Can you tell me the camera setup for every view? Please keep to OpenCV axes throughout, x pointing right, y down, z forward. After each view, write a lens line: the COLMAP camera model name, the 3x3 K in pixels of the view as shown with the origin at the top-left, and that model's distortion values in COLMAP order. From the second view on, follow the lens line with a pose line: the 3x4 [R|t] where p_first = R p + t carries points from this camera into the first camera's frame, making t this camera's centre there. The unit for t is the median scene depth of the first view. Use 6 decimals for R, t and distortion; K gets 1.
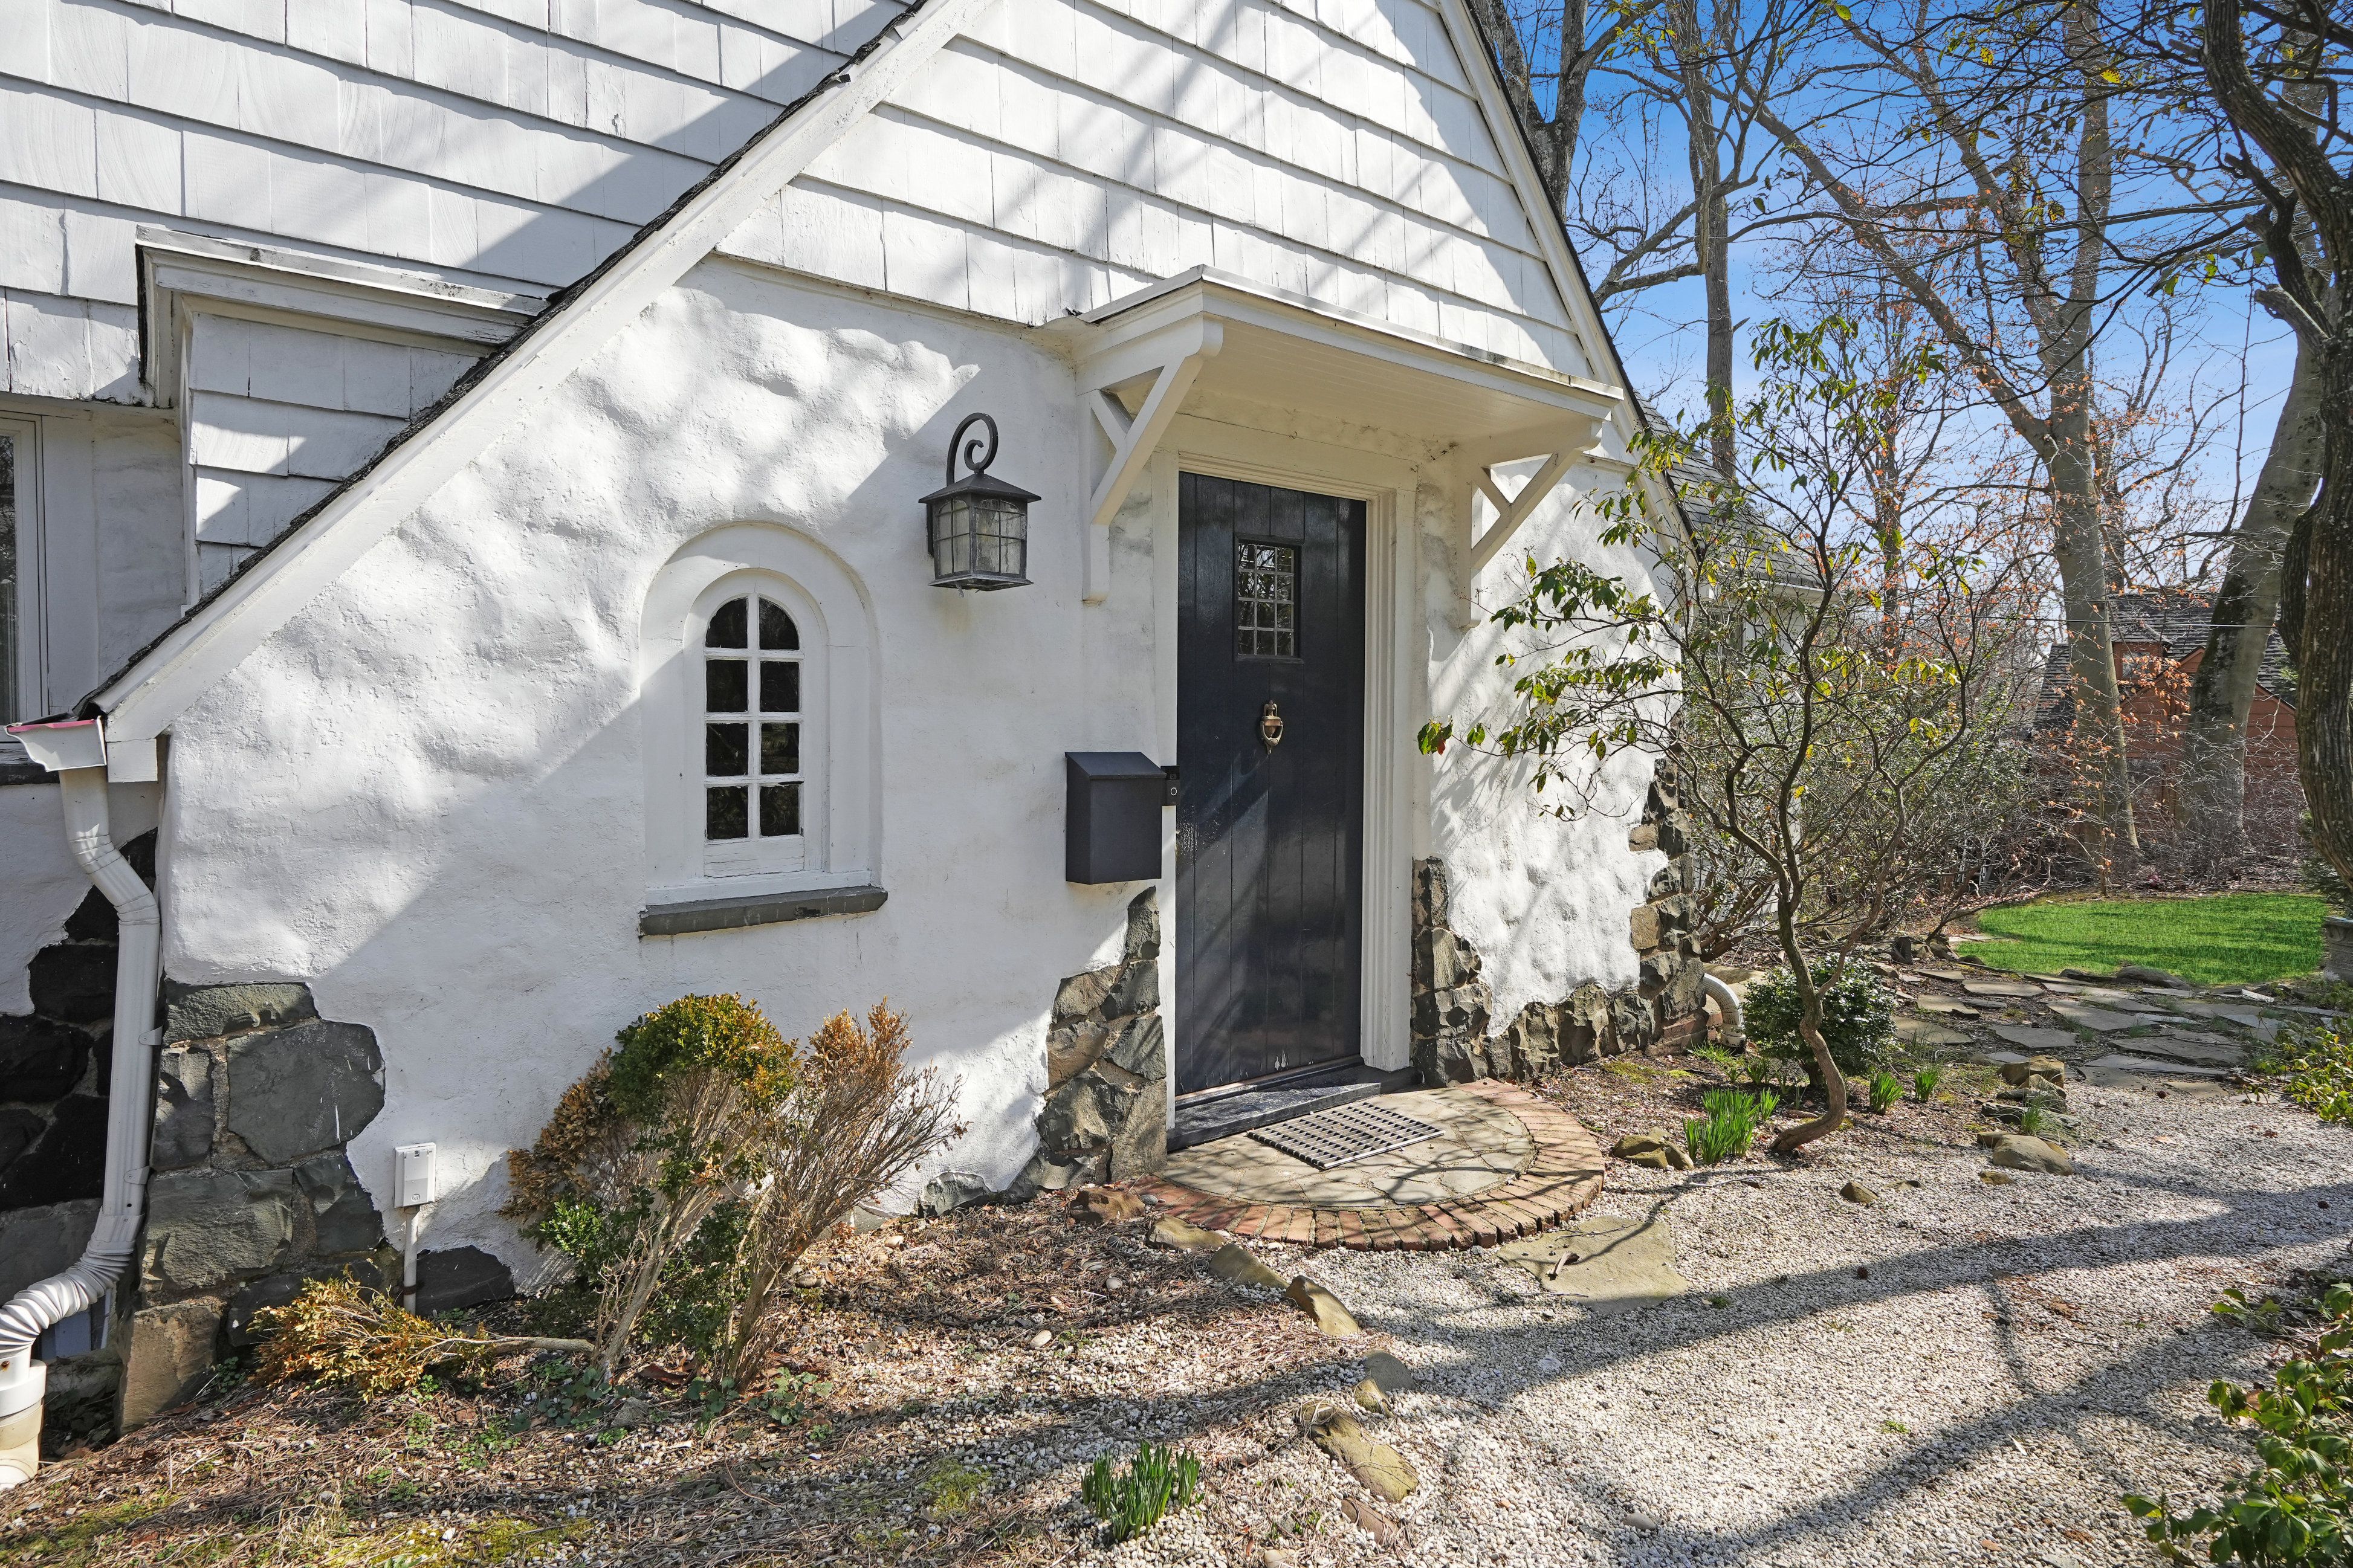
lens RADIAL K [[1333.8, 0, 1176.5], [0, 1333.8, 784.0], [0, 0, 1]] dist [0.001268, -0.001867]
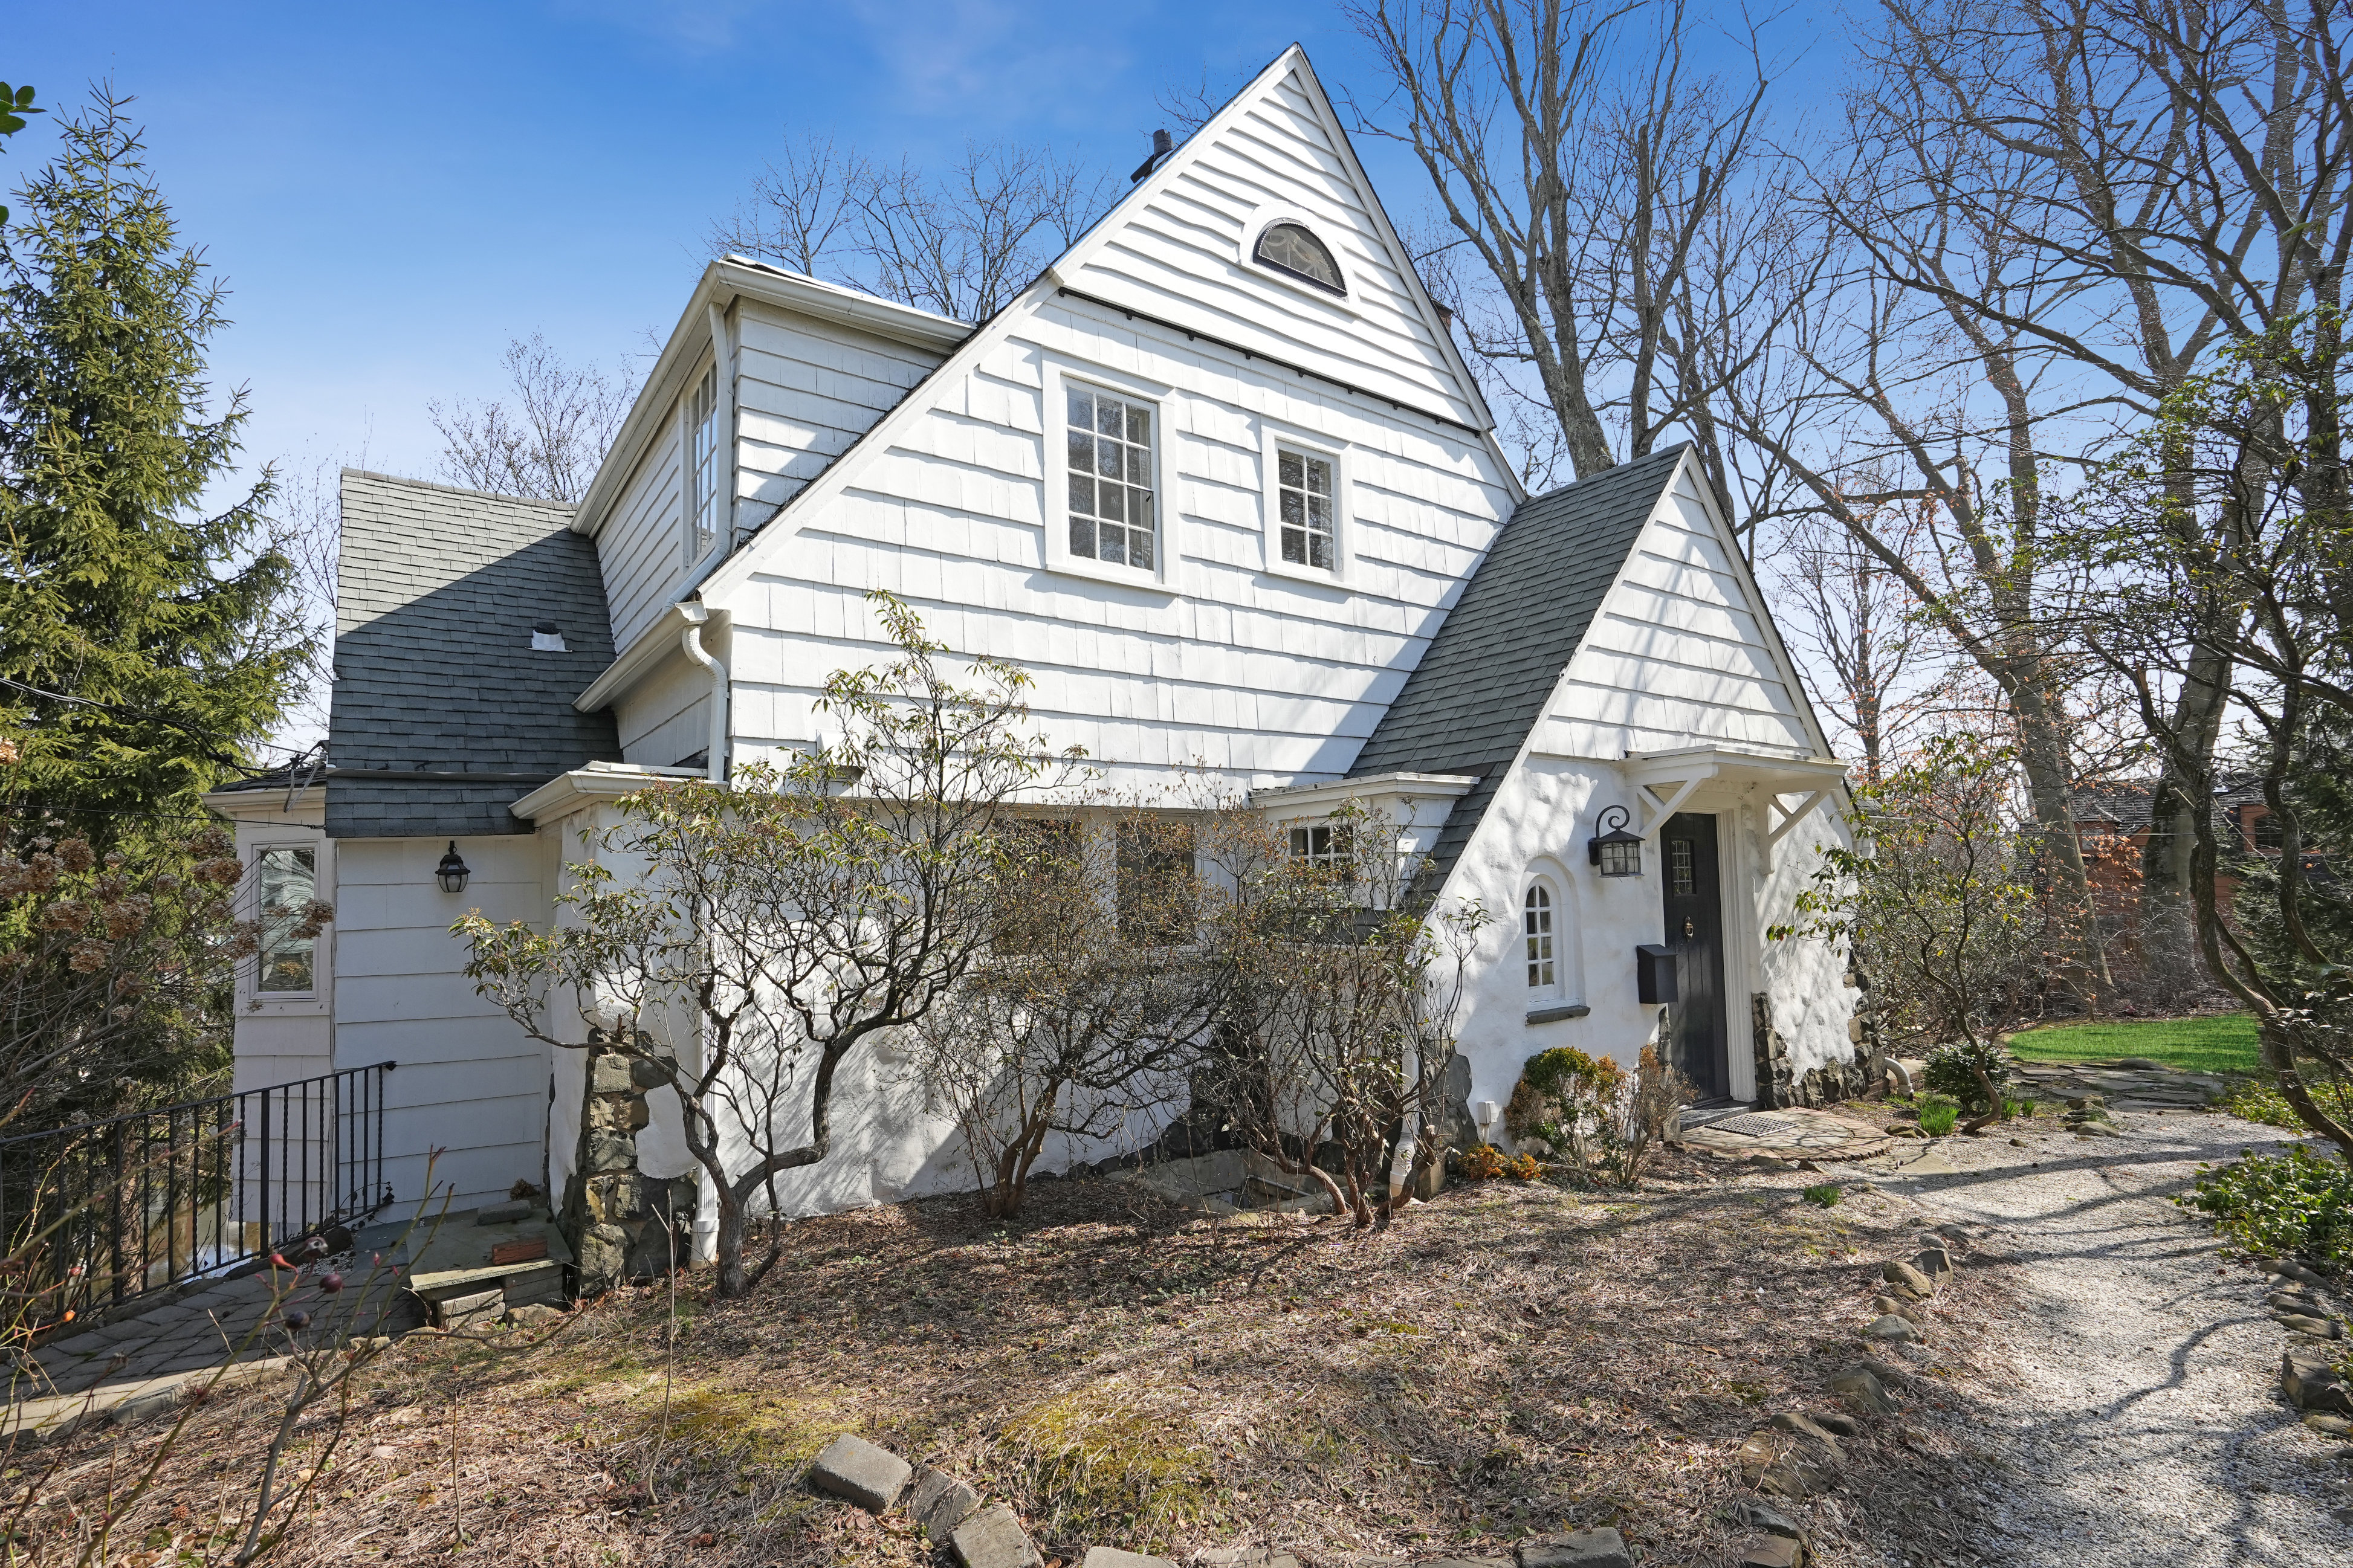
lens RADIAL K [[1125.9, 0, 1182.7], [0, 1125.9, 844.7], [0, 0, 1]] dist [-0.001234, 0.000739]
pose [[0.998114, -0.028678, -0.054270, -0.589359], [0.023356, 0.995080, -0.096287, -0.022239], [0.056764, 0.094838, 0.993873, -0.754397]]
